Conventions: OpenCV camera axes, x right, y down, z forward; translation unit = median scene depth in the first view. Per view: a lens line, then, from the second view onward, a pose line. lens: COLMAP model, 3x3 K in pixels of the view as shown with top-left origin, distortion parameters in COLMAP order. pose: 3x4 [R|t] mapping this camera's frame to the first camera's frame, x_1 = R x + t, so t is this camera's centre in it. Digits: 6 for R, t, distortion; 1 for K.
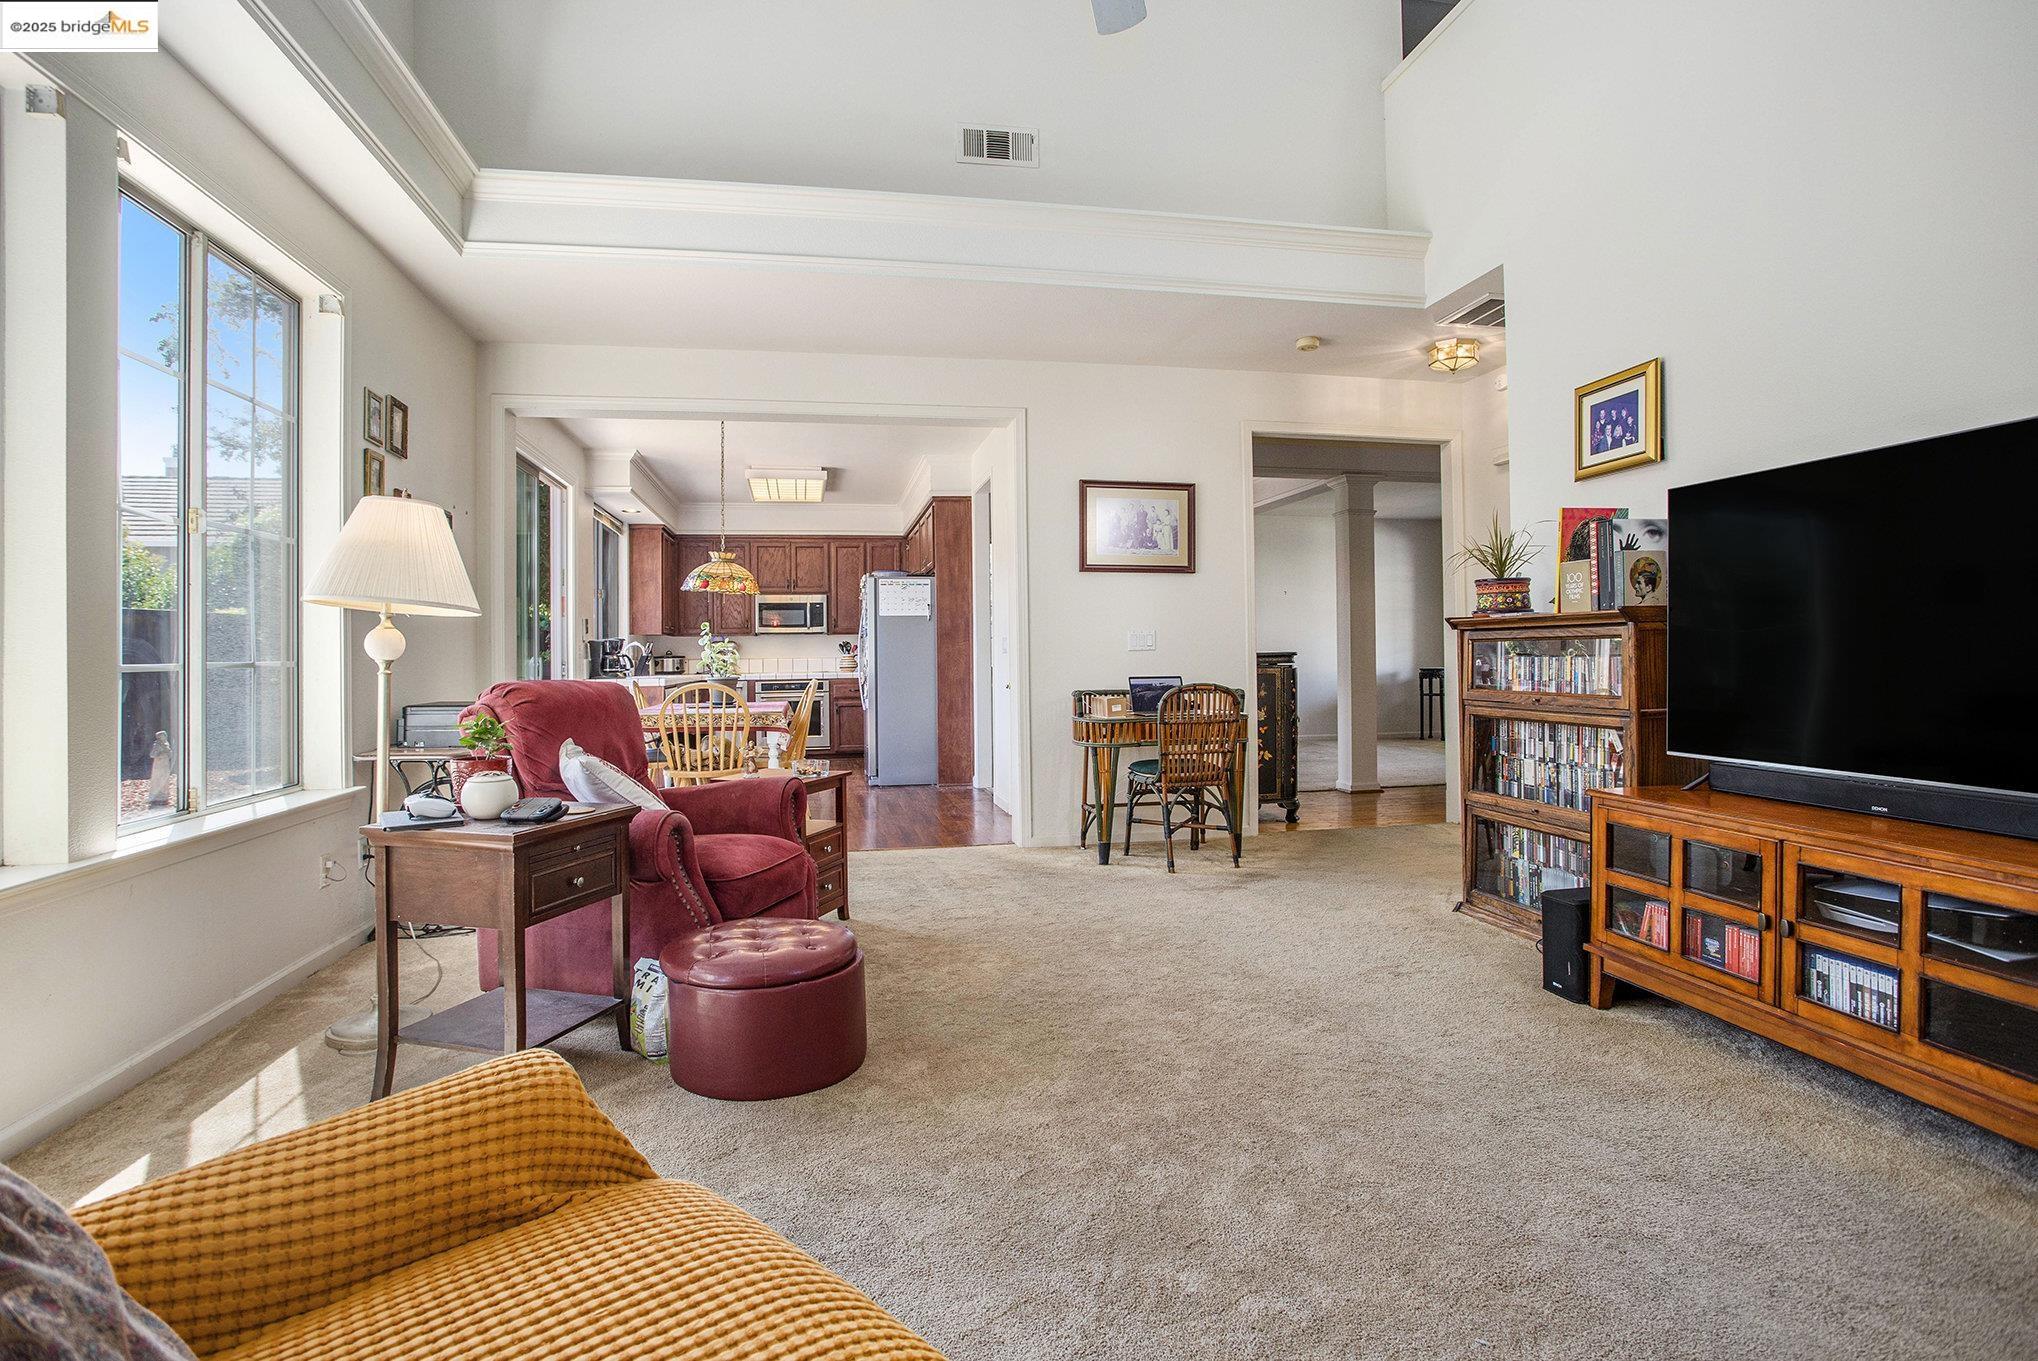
lens RADIAL K [[1020.9, 0, 1021.2], [0, 1020.9, 669.8], [0, 0, 1]] dist [-0.003891, -0.000231]
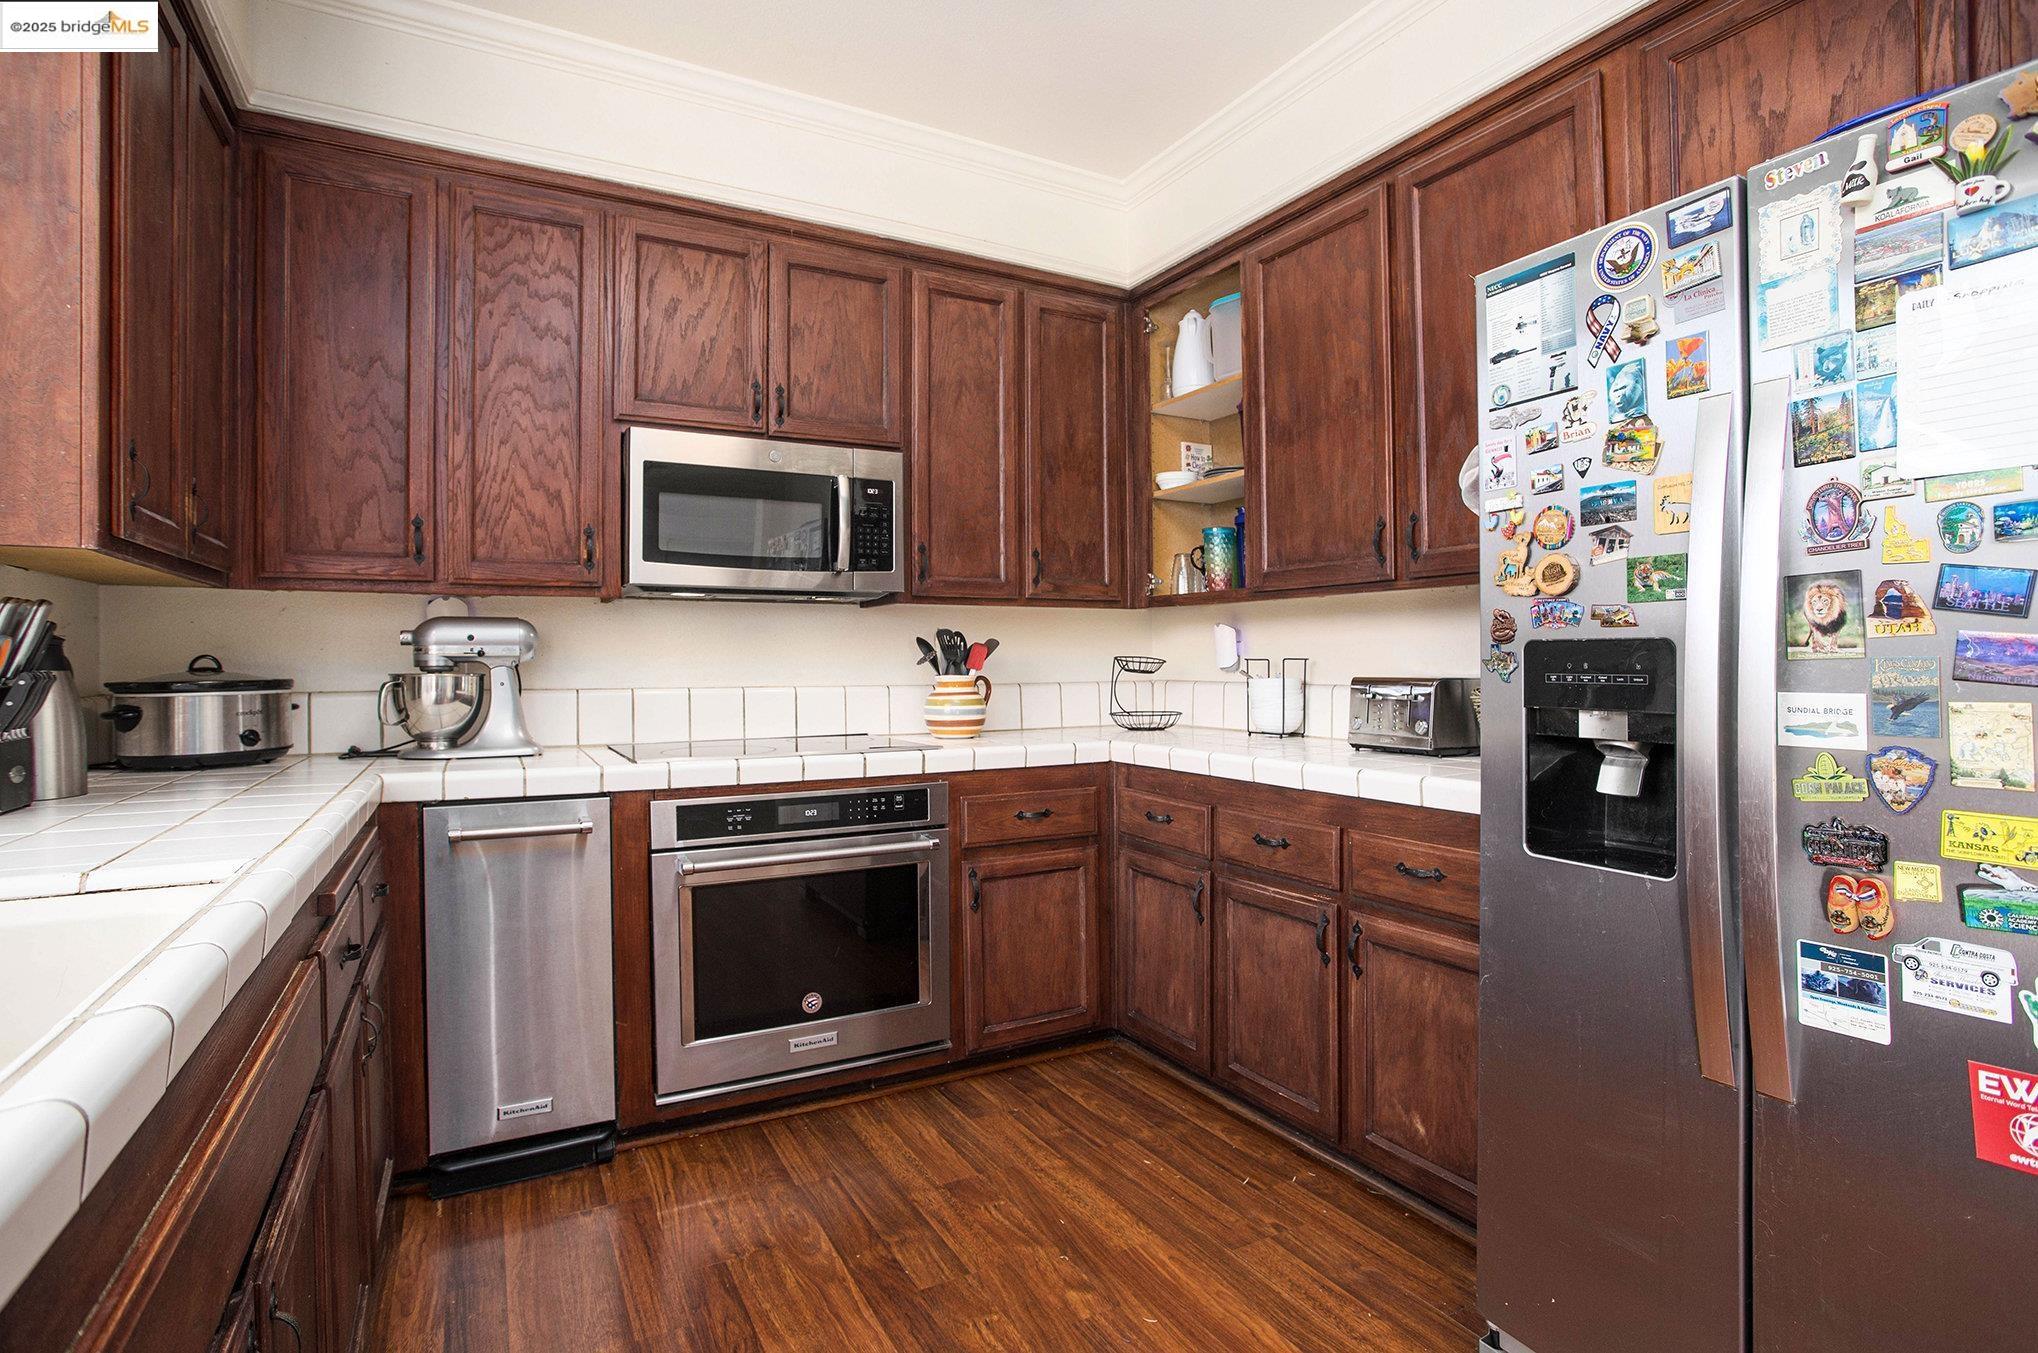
lens RADIAL K [[1020.9, 0, 1014.1], [0, 1020.9, 666.0], [0, 0, 1]] dist [-0.003891, -0.000231]
pose [[0.958677, 0.005356, 0.284445, -0.239726], [-0.000259, 0.999839, -0.017953, -0.013168], [-0.284495, 0.017138, 0.958524, 0.739510]]
